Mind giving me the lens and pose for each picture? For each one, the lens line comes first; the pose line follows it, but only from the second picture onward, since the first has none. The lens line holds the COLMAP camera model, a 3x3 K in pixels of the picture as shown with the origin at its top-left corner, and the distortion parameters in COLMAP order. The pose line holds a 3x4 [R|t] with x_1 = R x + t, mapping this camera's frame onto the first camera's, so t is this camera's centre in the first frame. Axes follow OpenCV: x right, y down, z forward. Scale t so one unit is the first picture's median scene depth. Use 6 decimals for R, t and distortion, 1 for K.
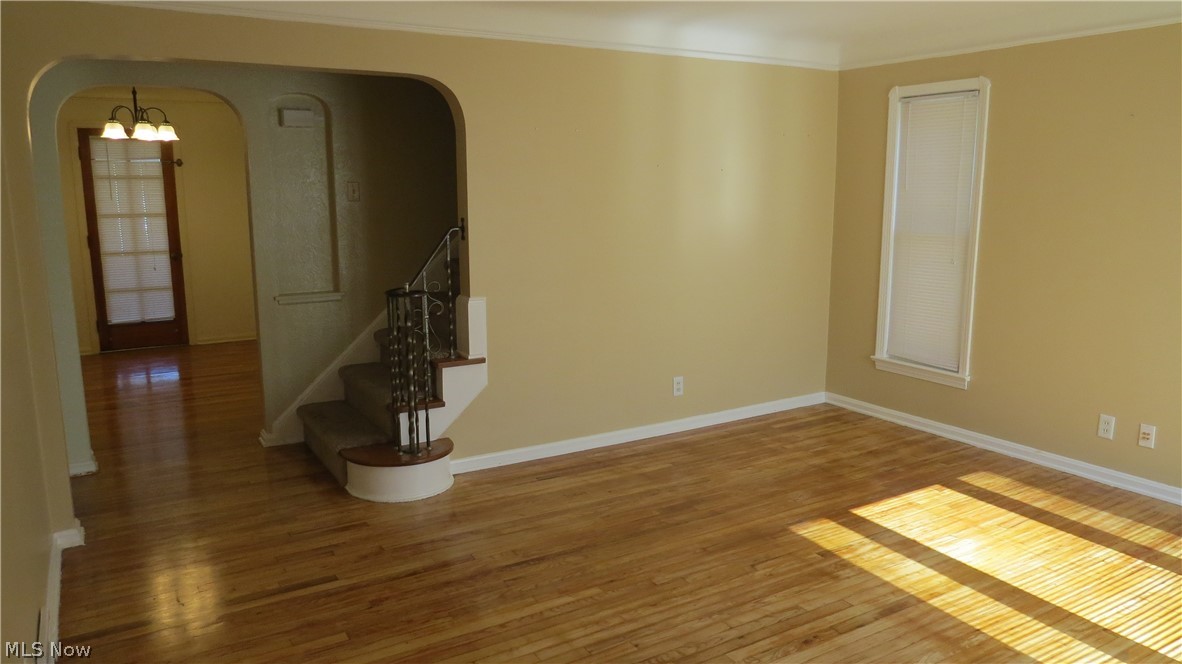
lens RADIAL K [[834.3, 0, 591.0], [0, 834.3, 332.0], [0, 0, 1]] dist [-0.022291, 0.003053]
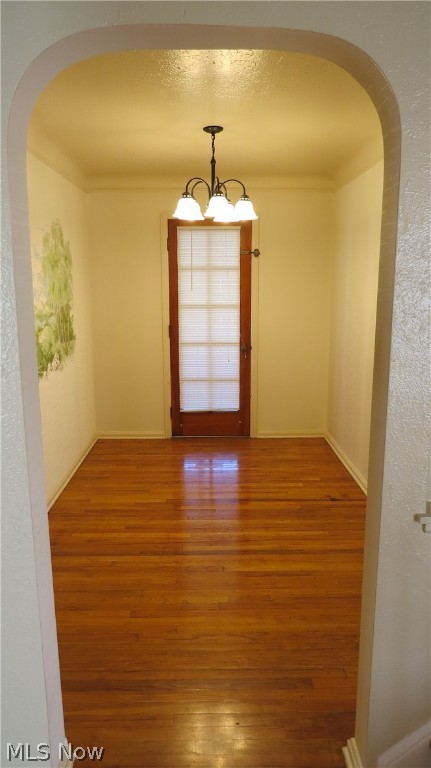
lens RADIAL K [[546.3, 0, 212.0], [0, 546.3, 386.1], [0, 0, 1]] dist [-0.030624, 0.001553]
pose [[0.859220, 0.094904, -0.502728, -0.210289], [-0.086638, 0.995443, 0.039844, -0.071440], [0.504218, 0.009321, 0.863526, 0.432833]]
